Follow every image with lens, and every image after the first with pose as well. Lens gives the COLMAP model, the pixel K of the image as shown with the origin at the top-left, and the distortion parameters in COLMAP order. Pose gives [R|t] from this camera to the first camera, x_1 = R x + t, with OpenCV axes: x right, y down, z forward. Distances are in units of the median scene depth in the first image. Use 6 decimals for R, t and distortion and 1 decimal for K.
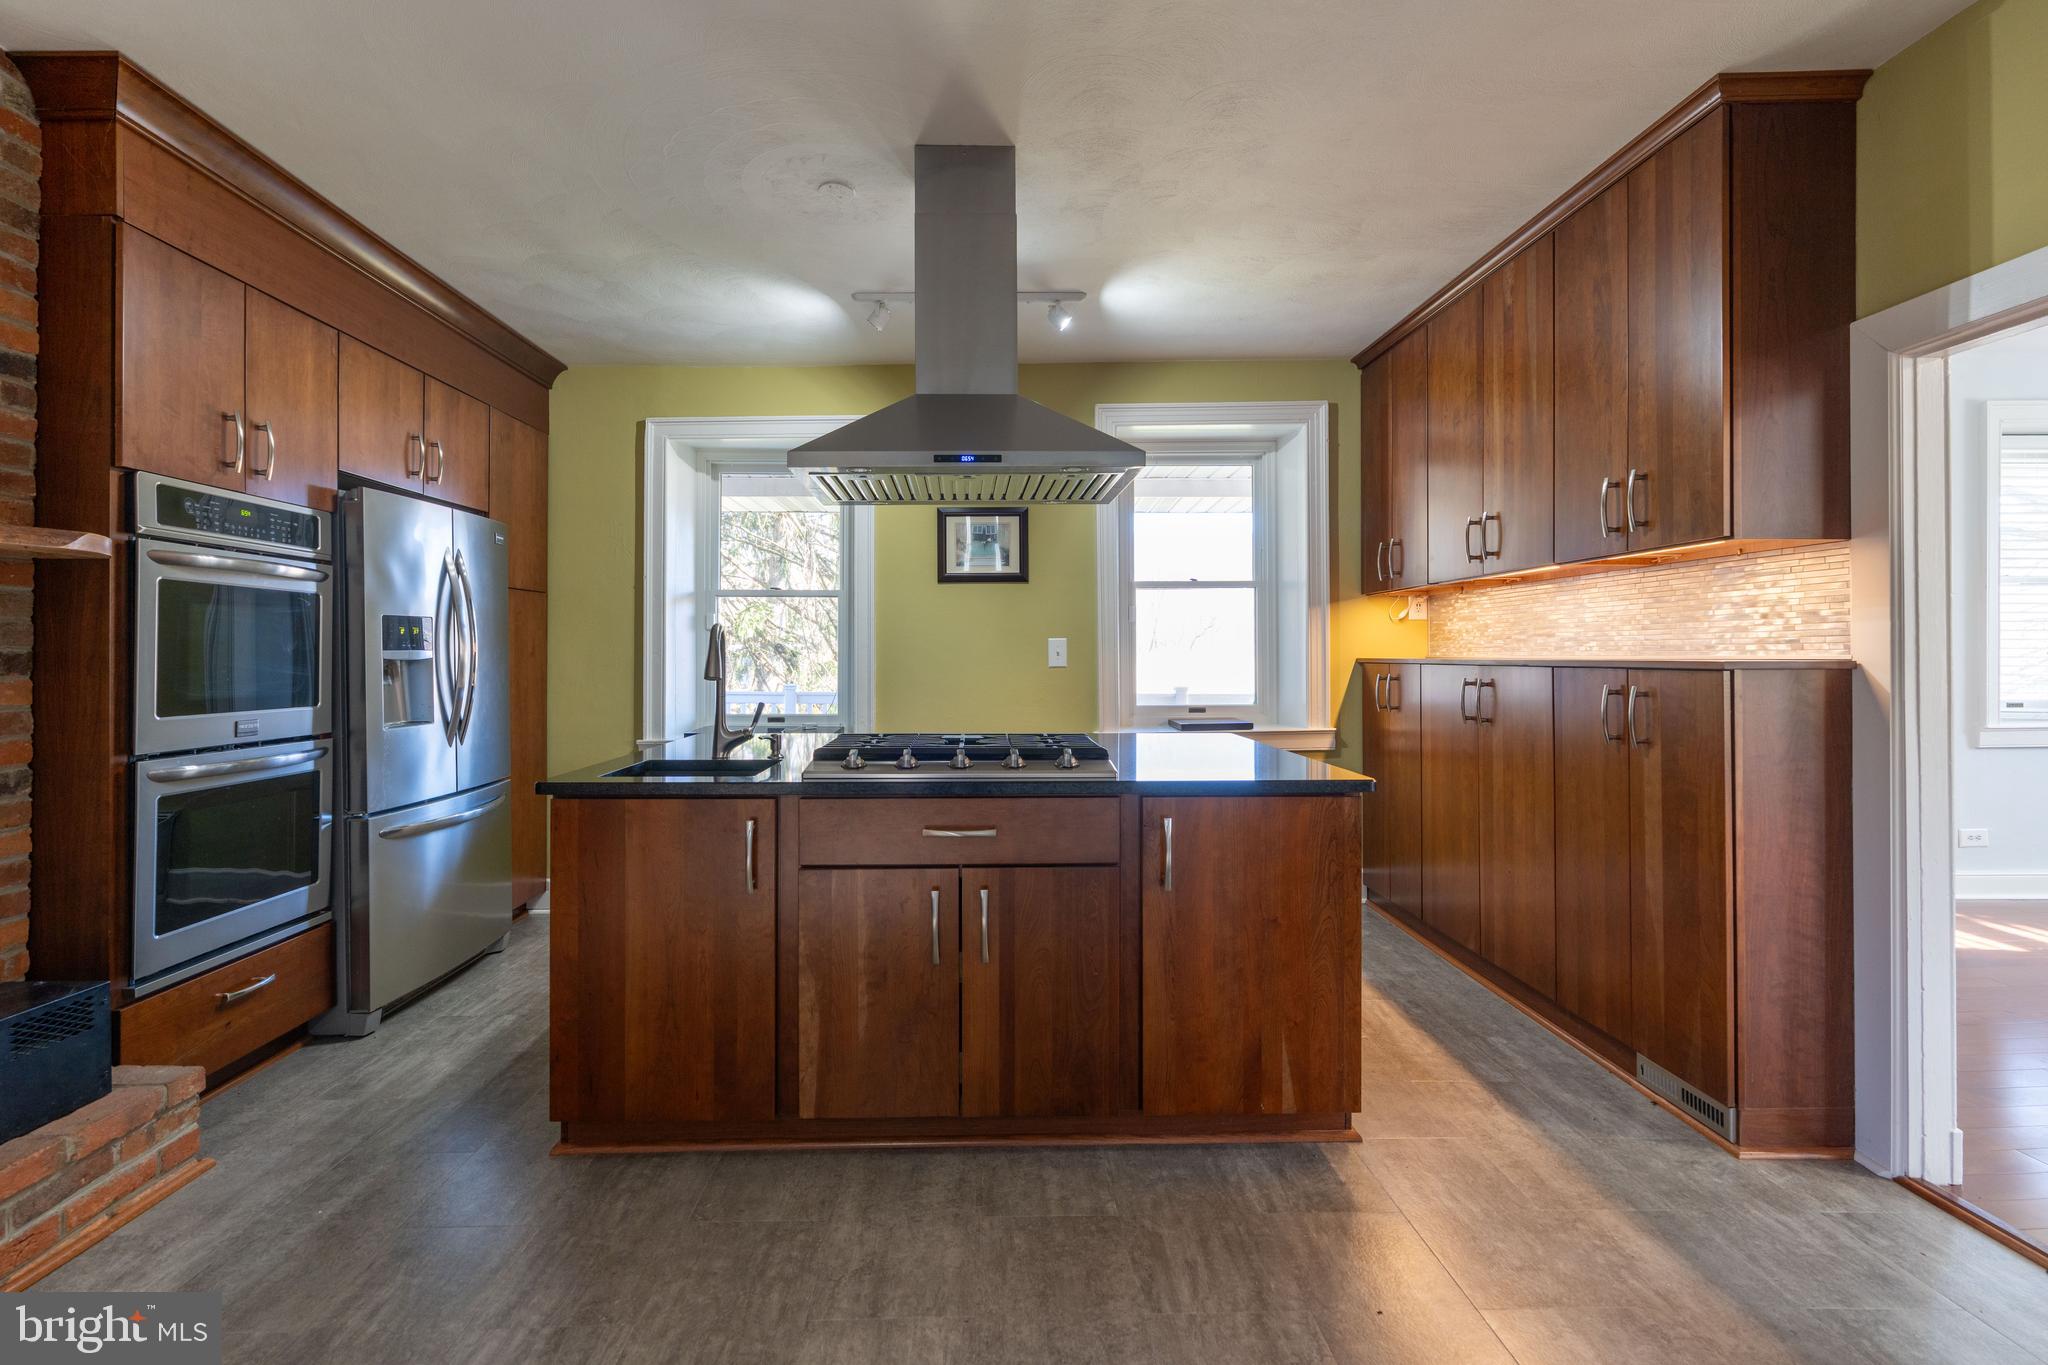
lens RADIAL K [[958.0, 0, 1022.1], [0, 958.0, 651.8], [0, 0, 1]] dist [-0.000811, 0.000197]
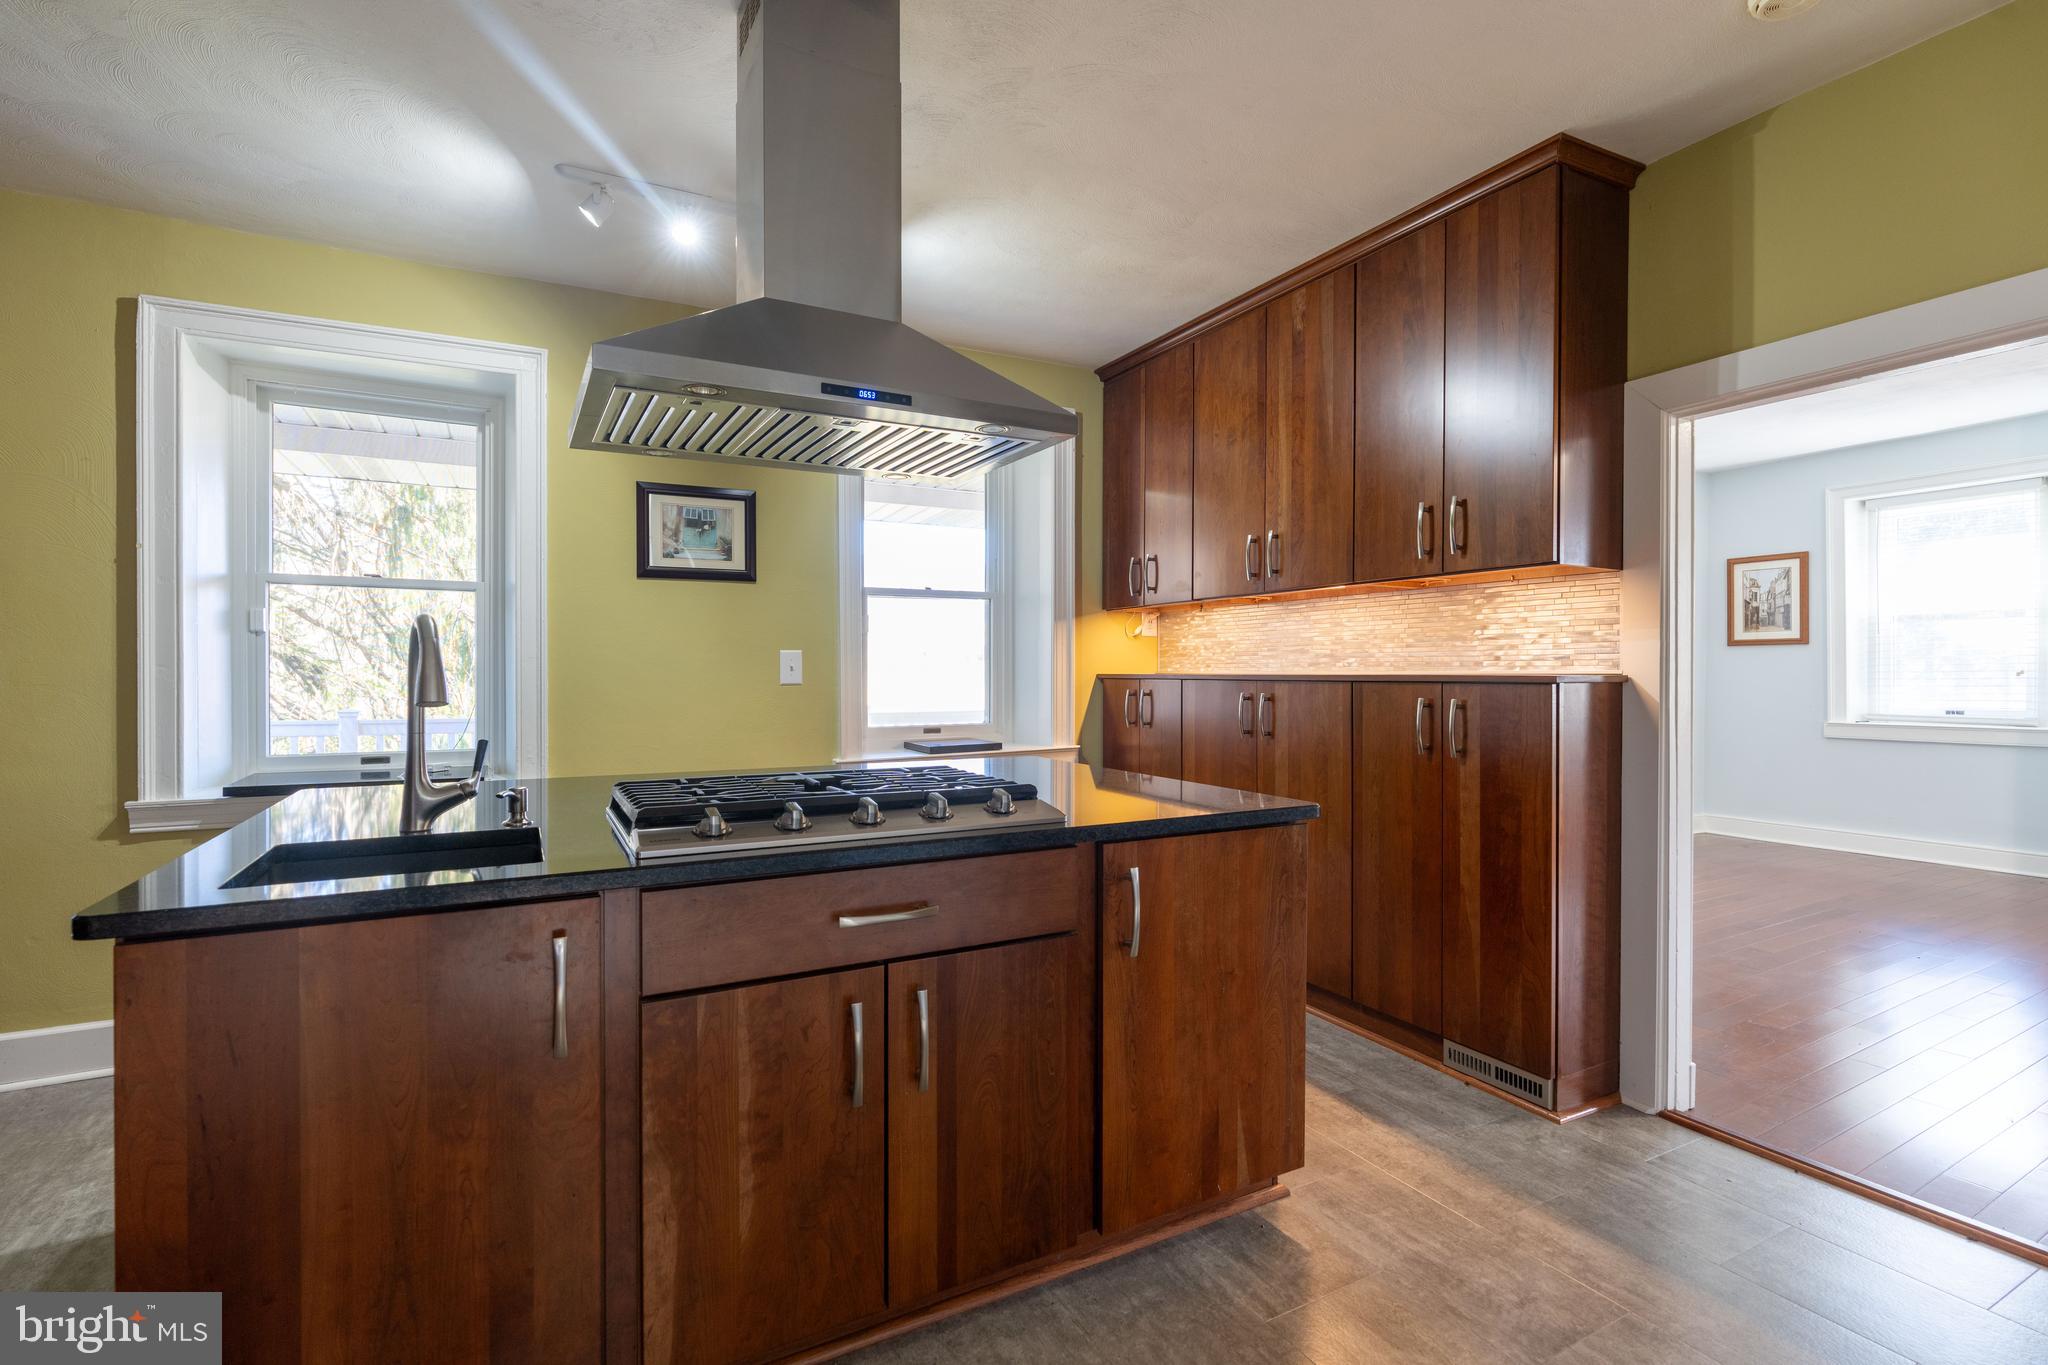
lens RADIAL K [[929.3, 0, 1041.8], [0, 929.3, 683.1], [0, 0, 1]] dist [-0.003535, 0.000175]
pose [[0.887009, -0.003593, 0.461737, -0.261633], [-0.003125, 0.999900, 0.013785, 0.005315], [-0.461741, -0.013670, 0.886910, 0.312175]]
